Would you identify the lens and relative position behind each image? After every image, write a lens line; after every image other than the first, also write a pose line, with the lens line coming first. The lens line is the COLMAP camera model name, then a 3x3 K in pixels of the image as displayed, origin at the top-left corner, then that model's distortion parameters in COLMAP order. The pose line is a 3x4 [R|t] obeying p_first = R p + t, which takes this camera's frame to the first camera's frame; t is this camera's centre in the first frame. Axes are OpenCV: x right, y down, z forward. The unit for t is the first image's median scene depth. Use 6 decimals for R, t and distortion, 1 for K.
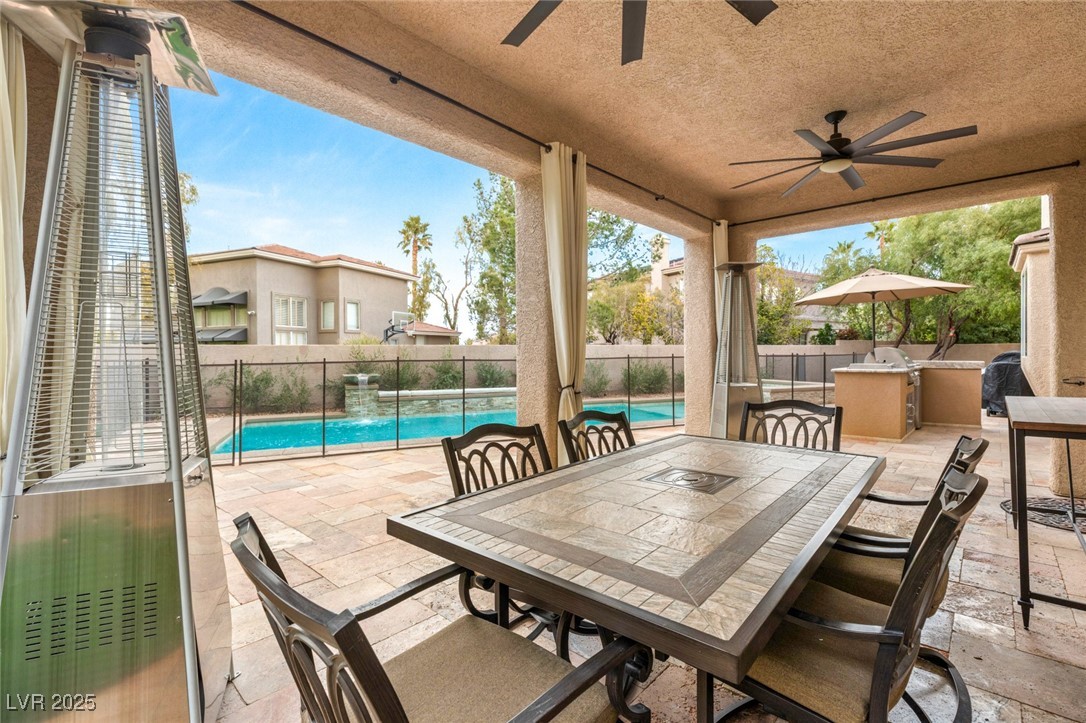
lens RADIAL K [[484.4, 0, 543.1], [0, 484.4, 358.8], [0, 0, 1]] dist [0.001533, 0.000287]
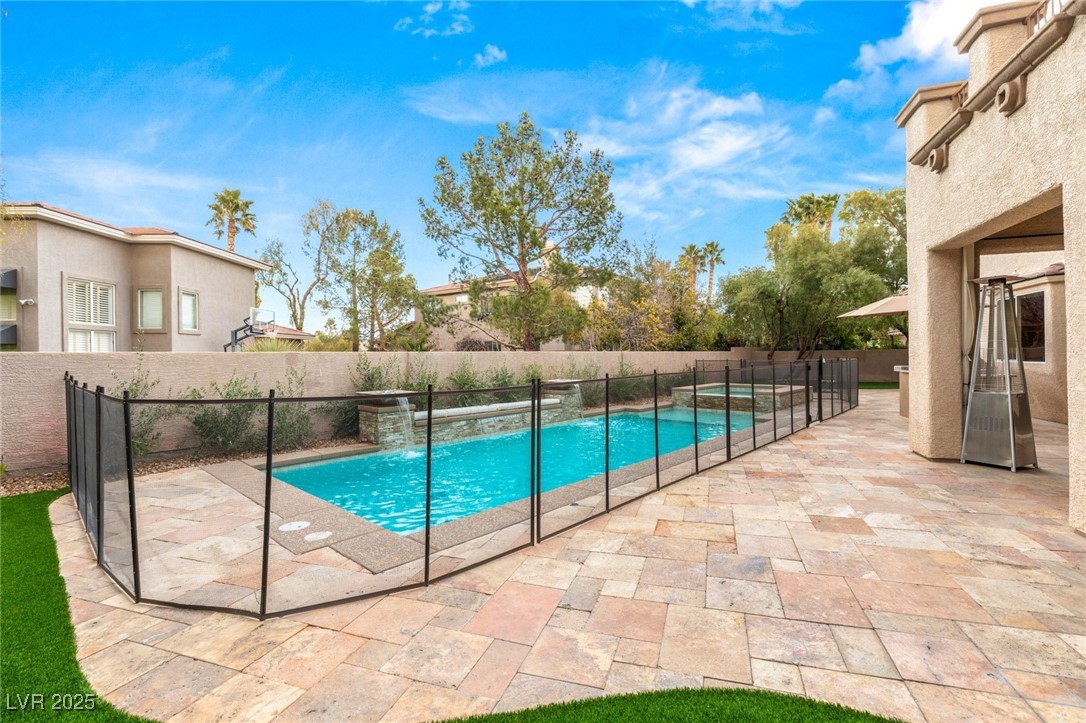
lens RADIAL K [[484.4, 0, 538.1], [0, 484.4, 366.4], [0, 0, 1]] dist [0.001533, 0.000287]
pose [[0.916618, -0.012189, 0.399578, -0.233114], [0.009522, 0.999917, 0.008658, -0.005571], [-0.399650, -0.004131, 0.916658, 0.108429]]
